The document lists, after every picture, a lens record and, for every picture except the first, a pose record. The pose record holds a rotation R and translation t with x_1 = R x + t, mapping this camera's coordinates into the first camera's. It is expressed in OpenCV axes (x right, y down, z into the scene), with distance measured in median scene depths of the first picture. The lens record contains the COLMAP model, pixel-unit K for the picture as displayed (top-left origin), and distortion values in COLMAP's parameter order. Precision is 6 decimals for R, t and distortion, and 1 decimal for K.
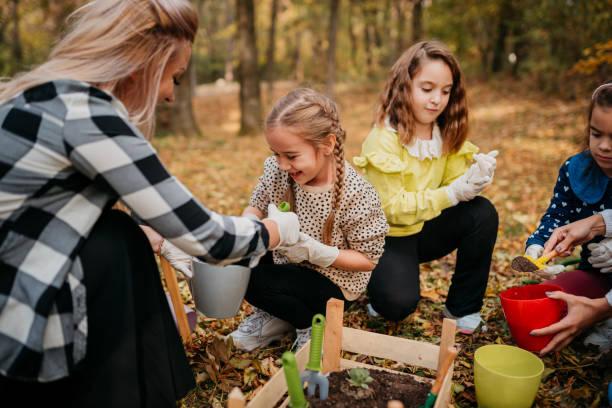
lens RADIAL K [[650.7, 0, 311.6], [0, 650.7, 203.9], [0, 0, 1]] dist [0.020203, 0.000000]
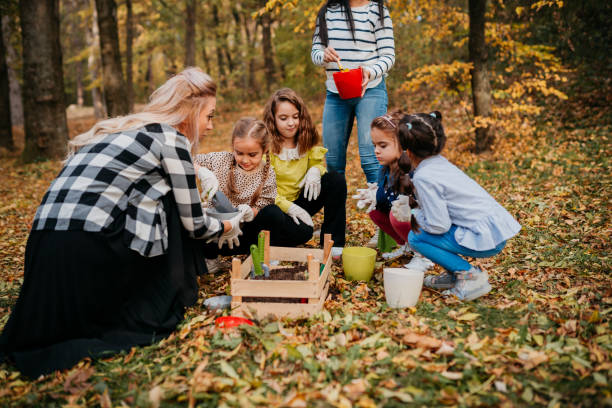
lens RADIAL K [[650.7, 0, 311.8], [0, 650.7, 206.5], [0, 0, 1]] dist [0.020203, 0.000000]
pose [[0.973979, -0.068077, 0.216172, -0.028156], [0.073115, 0.997205, -0.015384, 0.014574], [-0.214520, 0.030790, 0.976234, -0.097860]]
